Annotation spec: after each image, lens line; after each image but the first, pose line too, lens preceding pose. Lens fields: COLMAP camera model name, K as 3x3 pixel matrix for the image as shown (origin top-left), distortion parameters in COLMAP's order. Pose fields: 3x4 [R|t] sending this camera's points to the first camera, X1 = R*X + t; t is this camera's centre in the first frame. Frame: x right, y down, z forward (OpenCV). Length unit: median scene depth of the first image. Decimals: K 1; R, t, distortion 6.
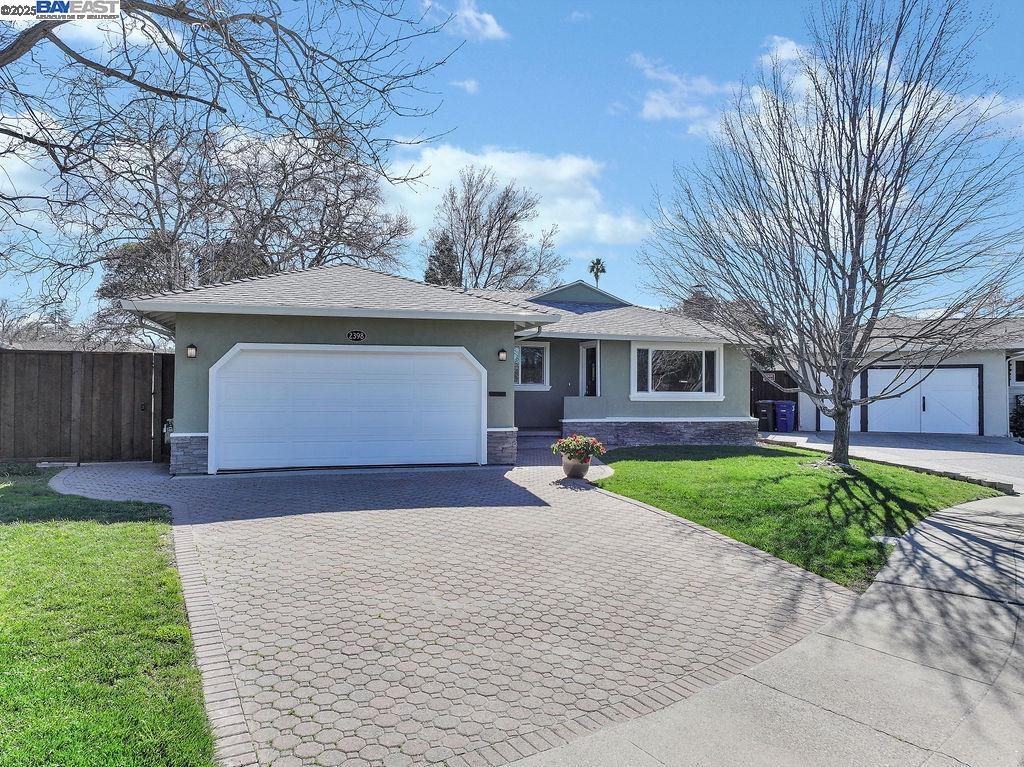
lens RADIAL K [[727.8, 0, 512.0], [0, 727.8, 383.5], [0, 0, 1]] dist [0.006551, 0.001192]
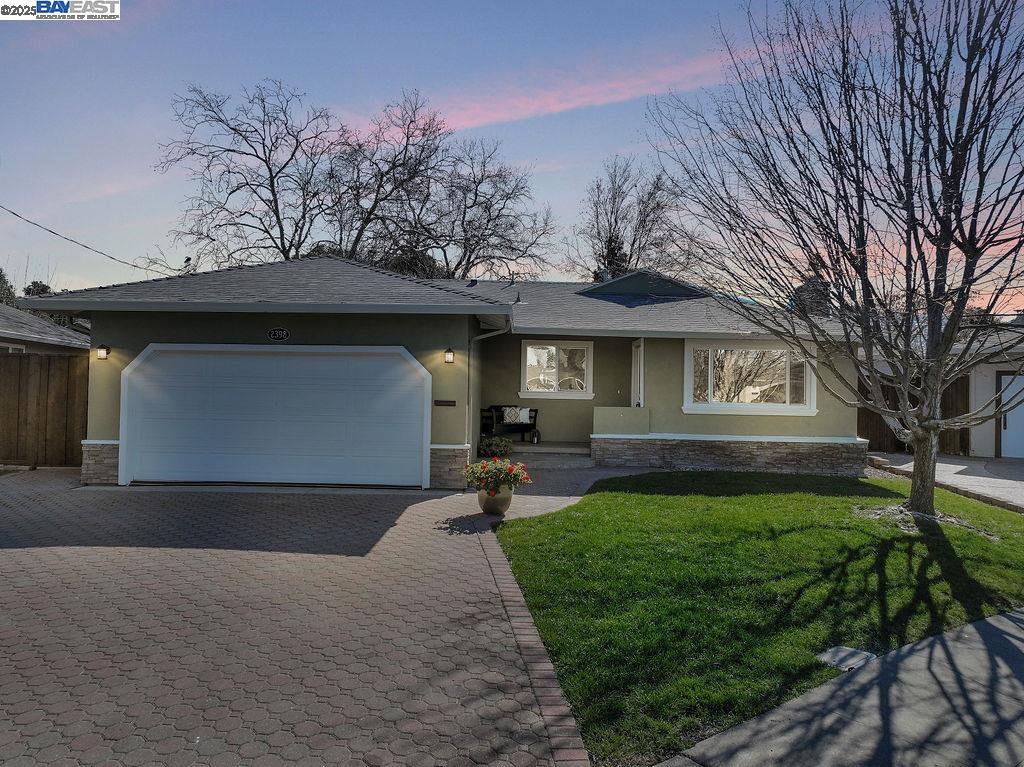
lens RADIAL K [[727.8, 0, 512.0], [0, 727.8, 383.5], [0, 0, 1]] dist [0.006551, 0.001192]
pose [[0.953235, 0.007615, -0.302135, 0.303168], [-0.009432, 0.999945, -0.004555, -0.004844], [0.302083, 0.007192, 0.953254, 0.239705]]
